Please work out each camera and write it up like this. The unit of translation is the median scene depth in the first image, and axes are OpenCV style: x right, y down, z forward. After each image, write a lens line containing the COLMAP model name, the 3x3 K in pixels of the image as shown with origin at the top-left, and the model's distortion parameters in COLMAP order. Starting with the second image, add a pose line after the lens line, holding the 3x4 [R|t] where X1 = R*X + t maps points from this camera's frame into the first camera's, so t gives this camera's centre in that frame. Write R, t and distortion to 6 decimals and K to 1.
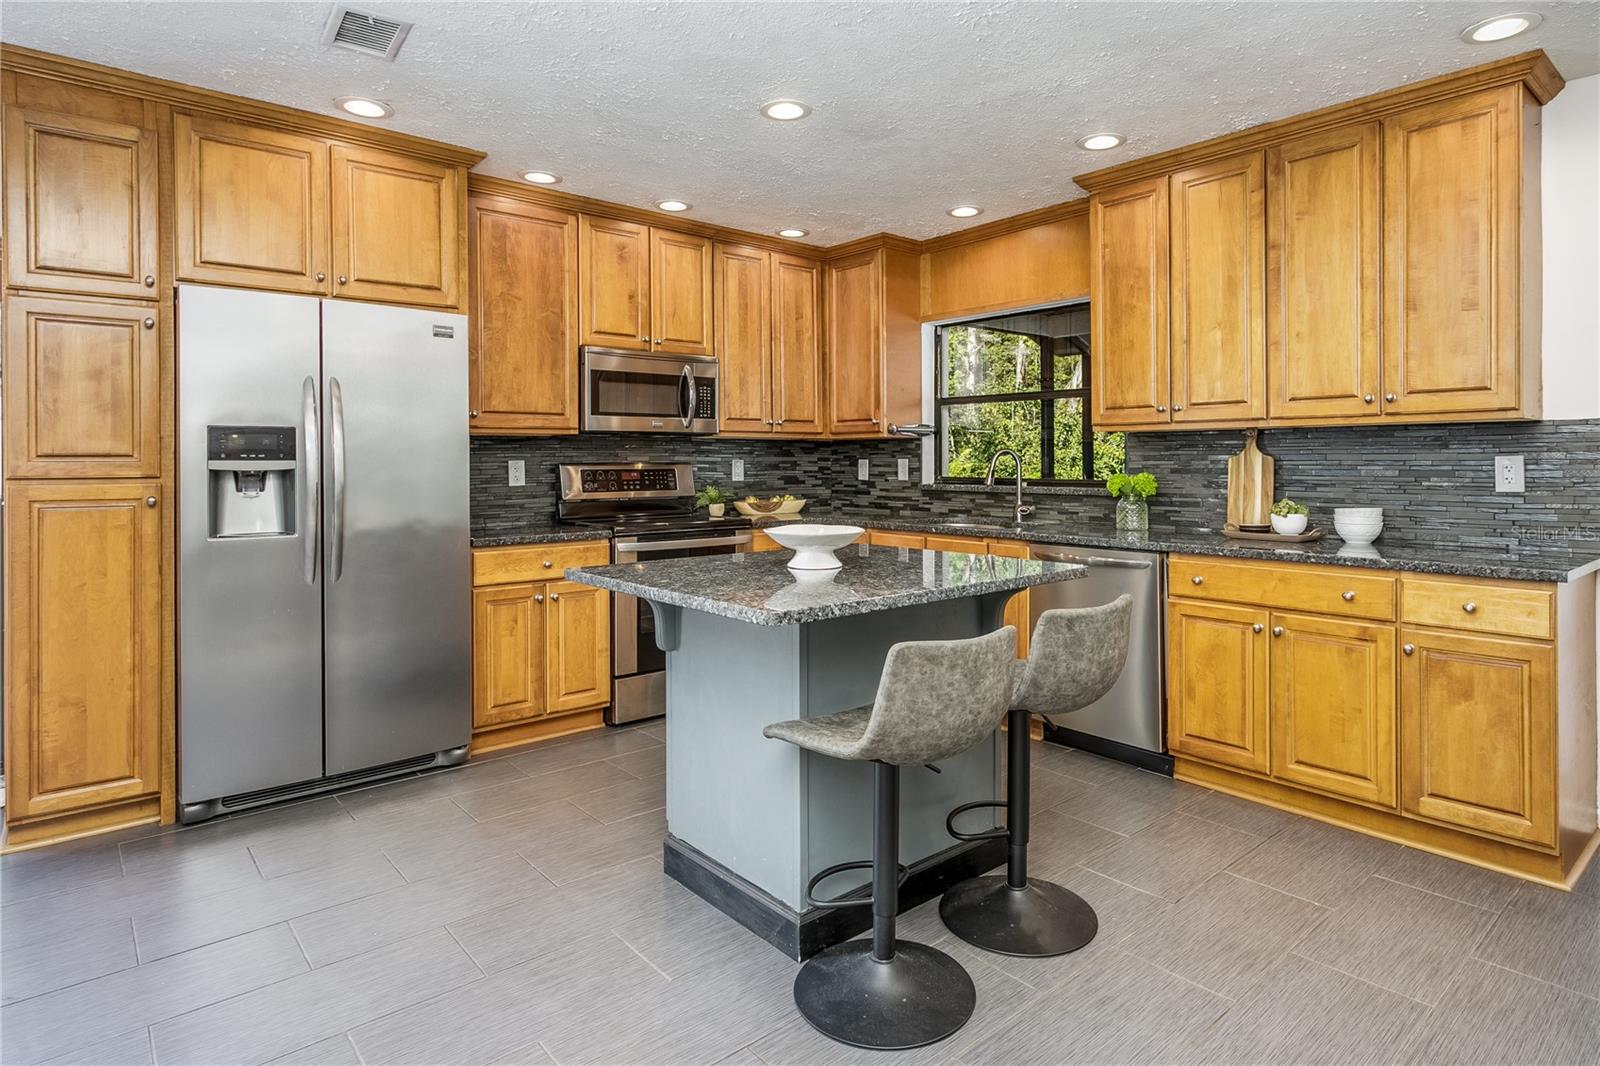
lens RADIAL K [[876.3, 0, 834.6], [0, 876.3, 460.3], [0, 0, 1]] dist [0.002085, -0.001398]
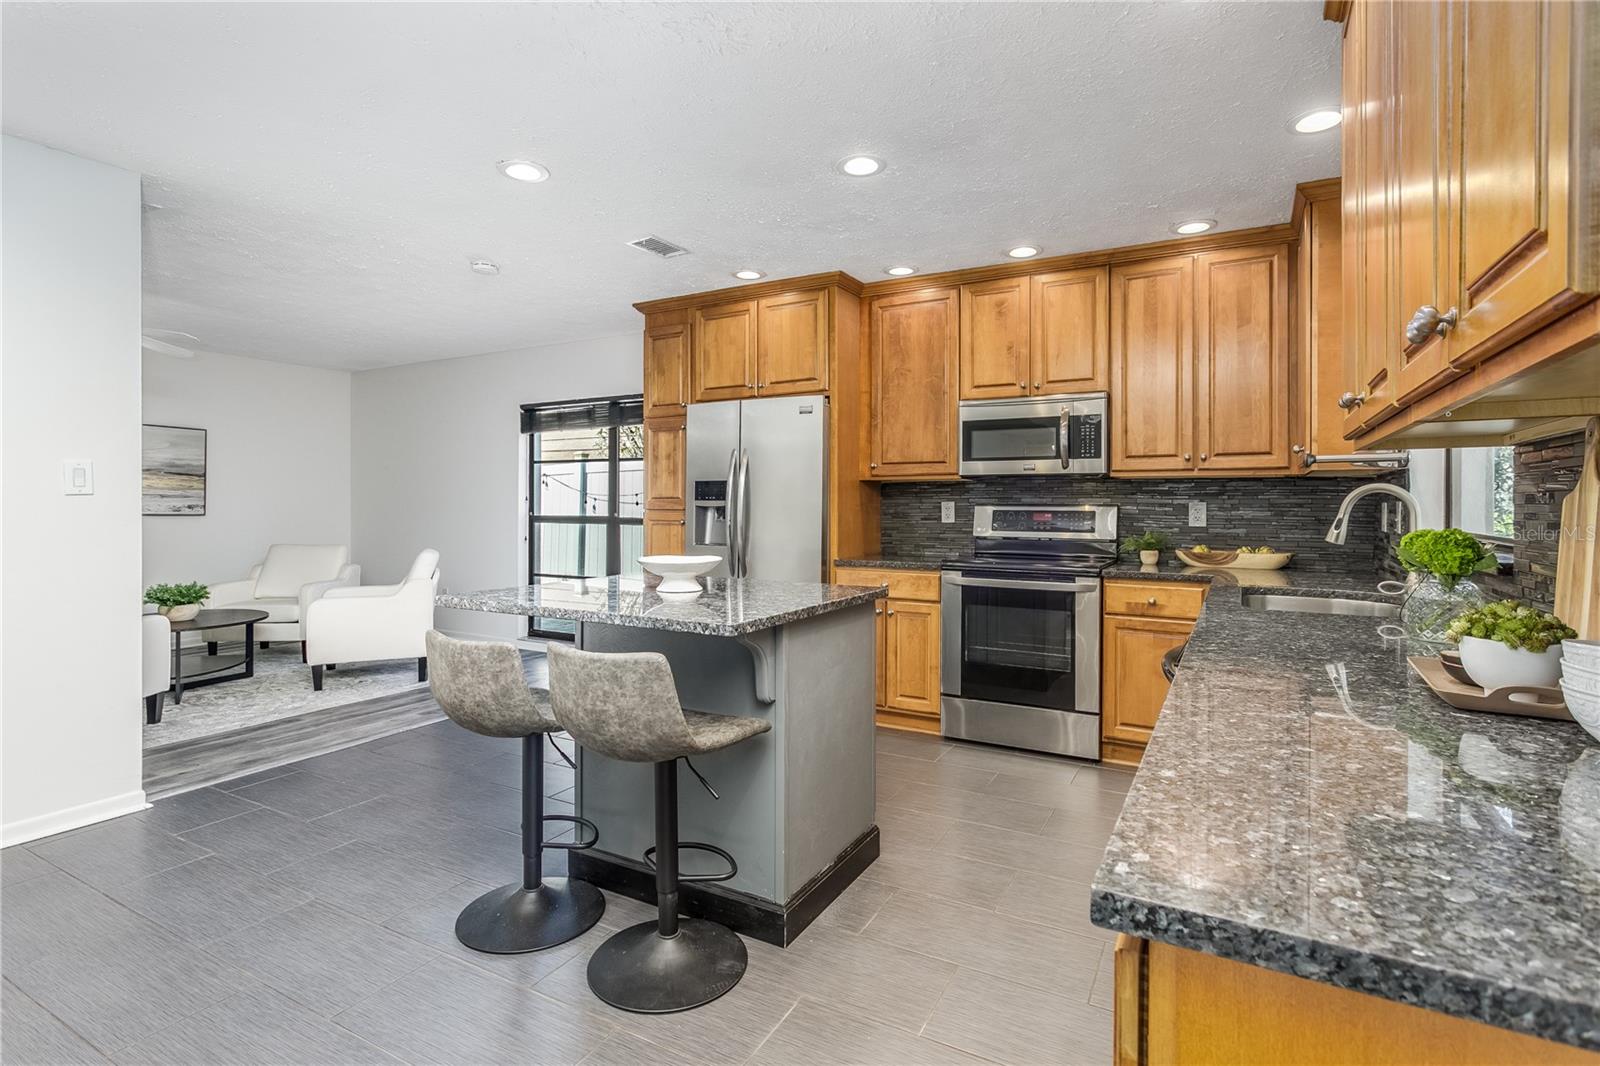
lens RADIAL K [[763.9, 0, 800.3], [0, 763.9, 500.9], [0, 0, 1]] dist [-0.004418, -0.001411]
pose [[0.339084, -0.001304, -0.940755, 0.663321], [-0.007296, 0.999965, -0.004016, 0.005699], [0.940728, 0.008226, 0.339063, 0.537770]]
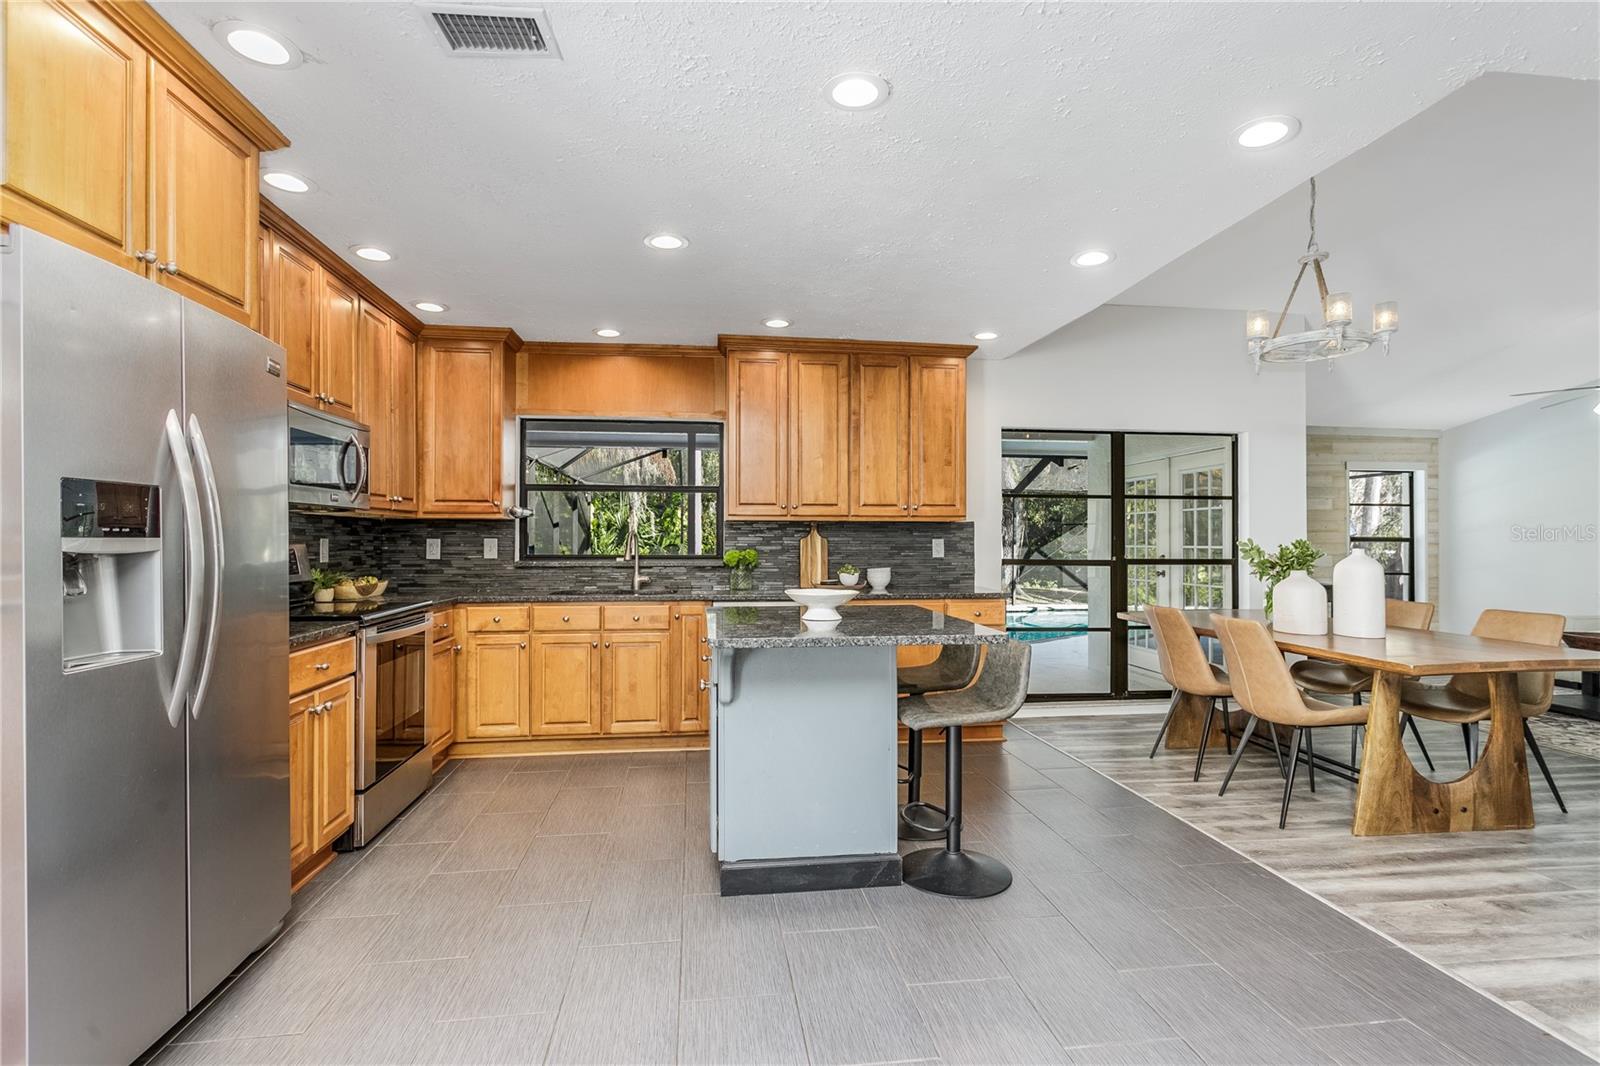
lens RADIAL K [[763.9, 0, 800.8], [0, 763.9, 534.4], [0, 0, 1]] dist [-0.004418, -0.001411]
pose [[0.557180, 0.010226, 0.830329, -0.686080], [-0.002900, 0.999942, -0.010368, 0.002979], [-0.830387, 0.003369, 0.557177, 0.243424]]
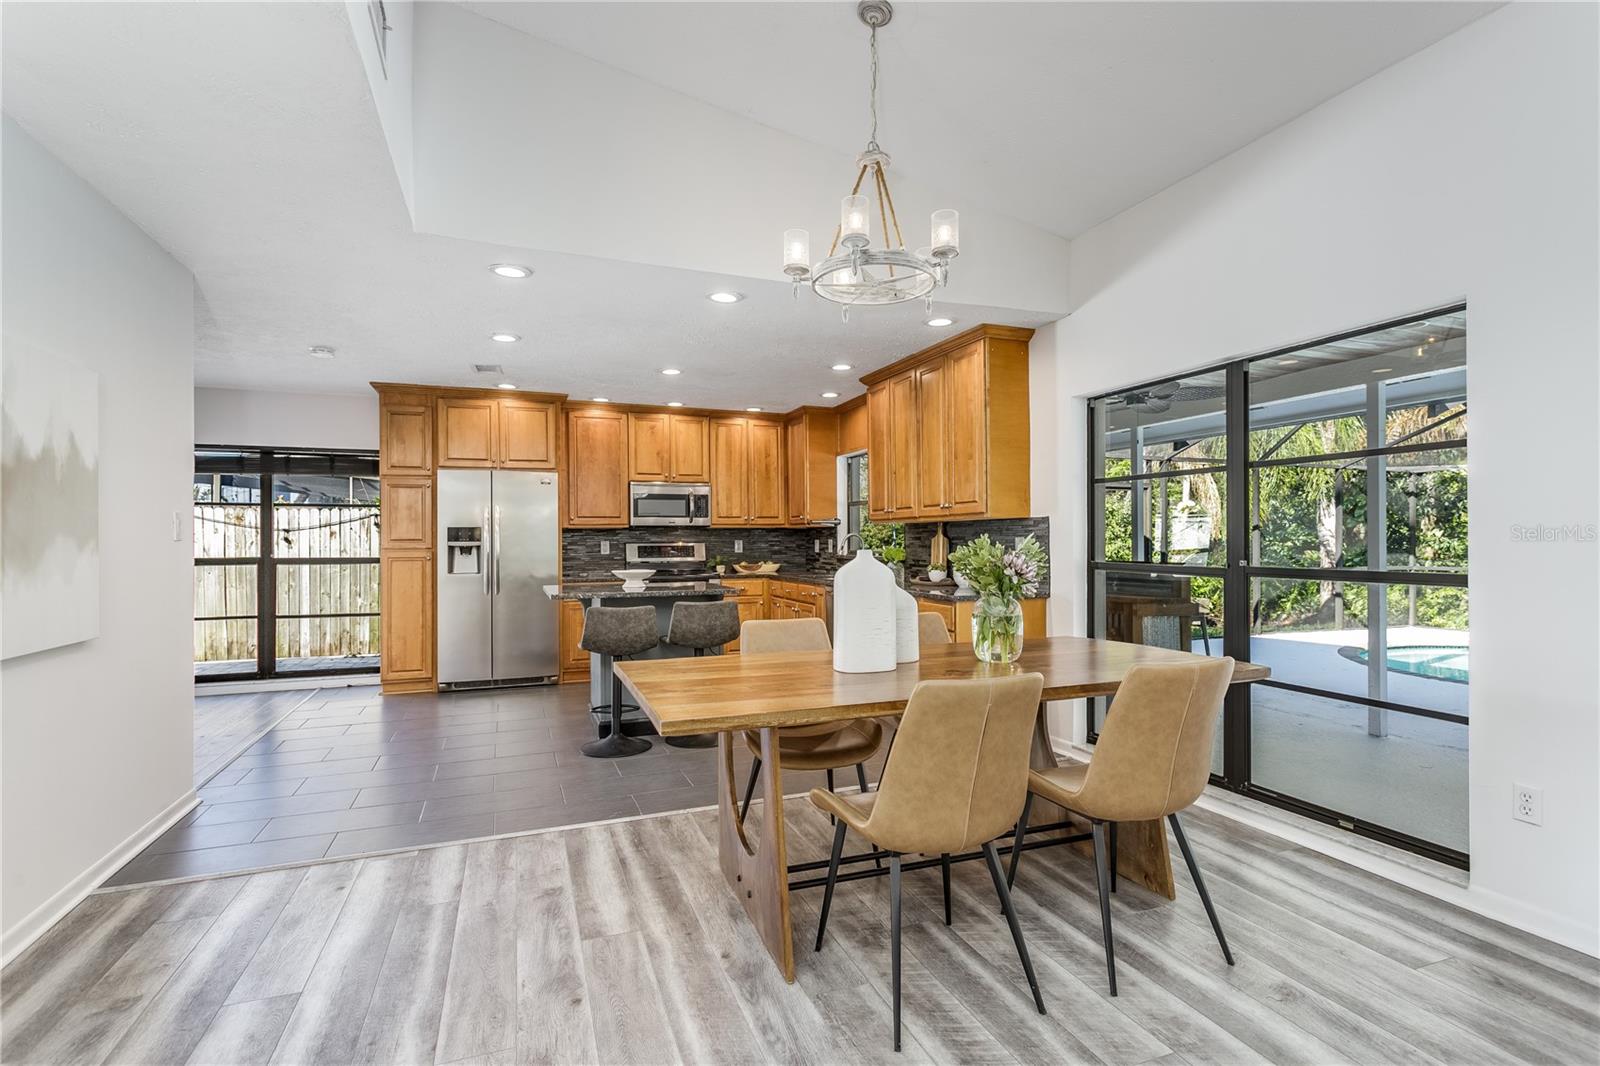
lens RADIAL K [[763.9, 0, 799.9], [0, 763.9, 535.5], [0, 0, 1]] dist [-0.004418, -0.001411]
pose [[0.938627, -0.004920, -0.344899, 0.736107], [0.003211, 0.999980, -0.005528, -0.001721], [0.344919, 0.004081, 0.938624, -0.510491]]
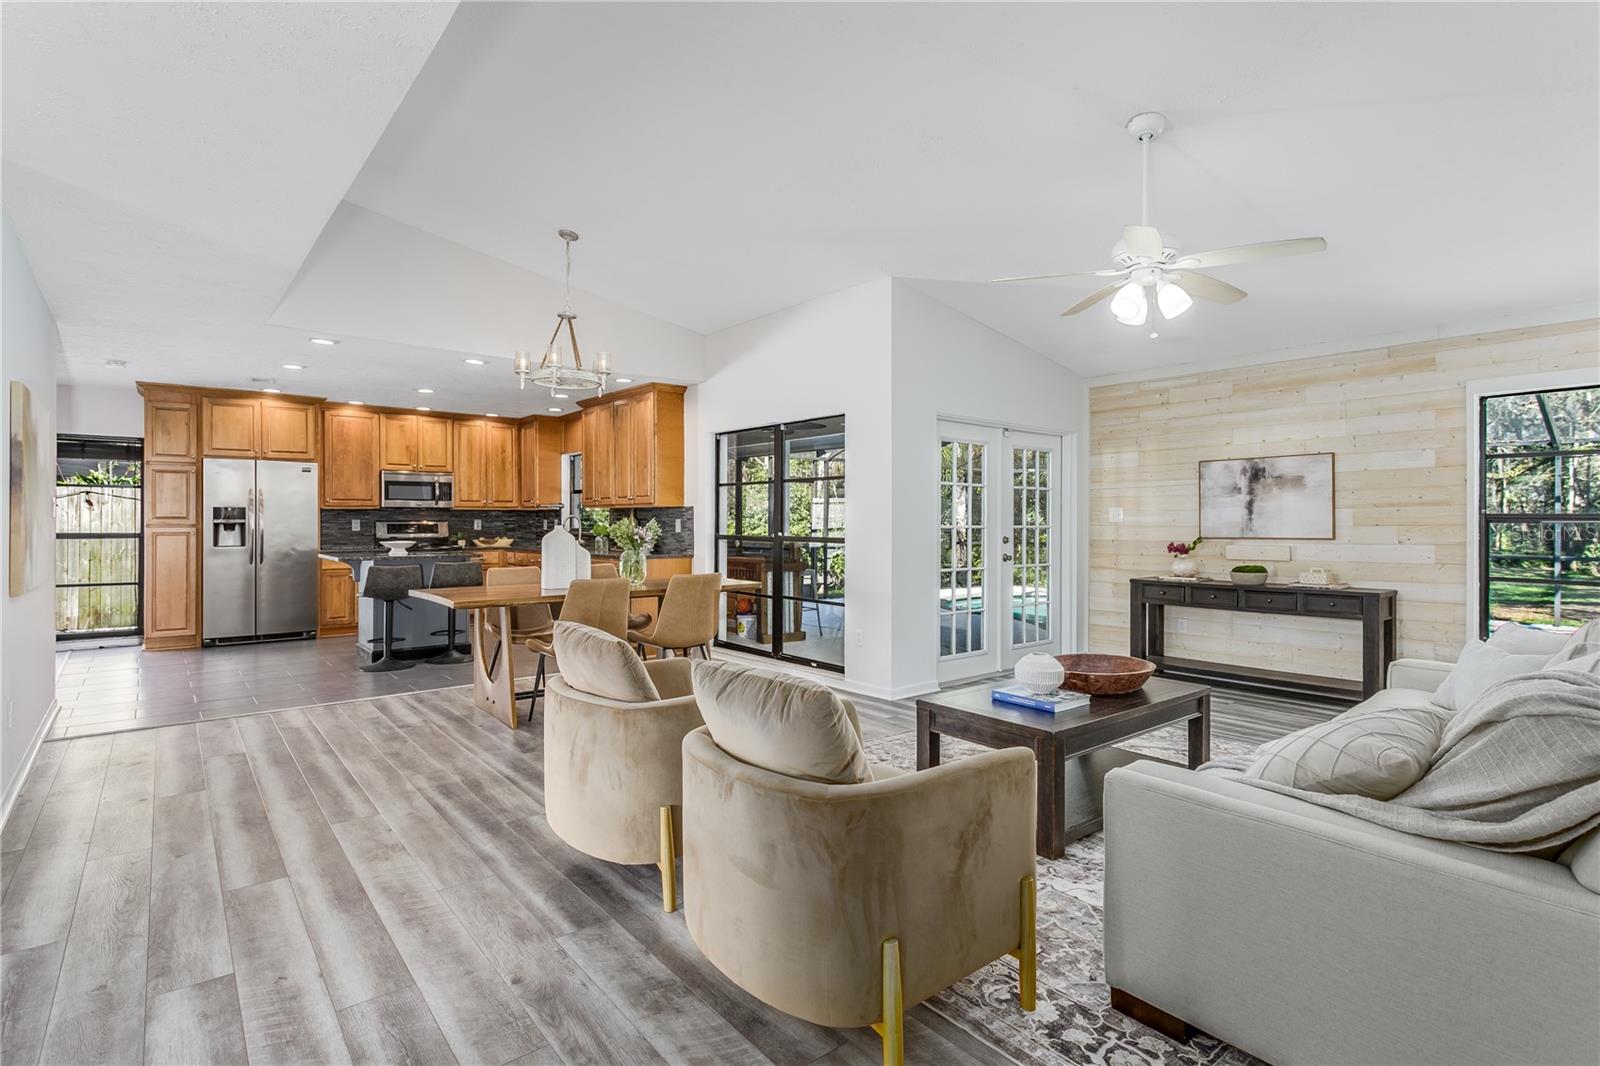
lens RADIAL K [[763.9, 0, 802.2], [0, 763.9, 518.4], [0, 0, 1]] dist [-0.004418, -0.001411]
pose [[0.999806, 0.003222, -0.019427, 0.997366], [-0.003245, 0.999994, -0.001156, -0.005181], [0.019424, 0.001219, 0.999811, -1.148672]]
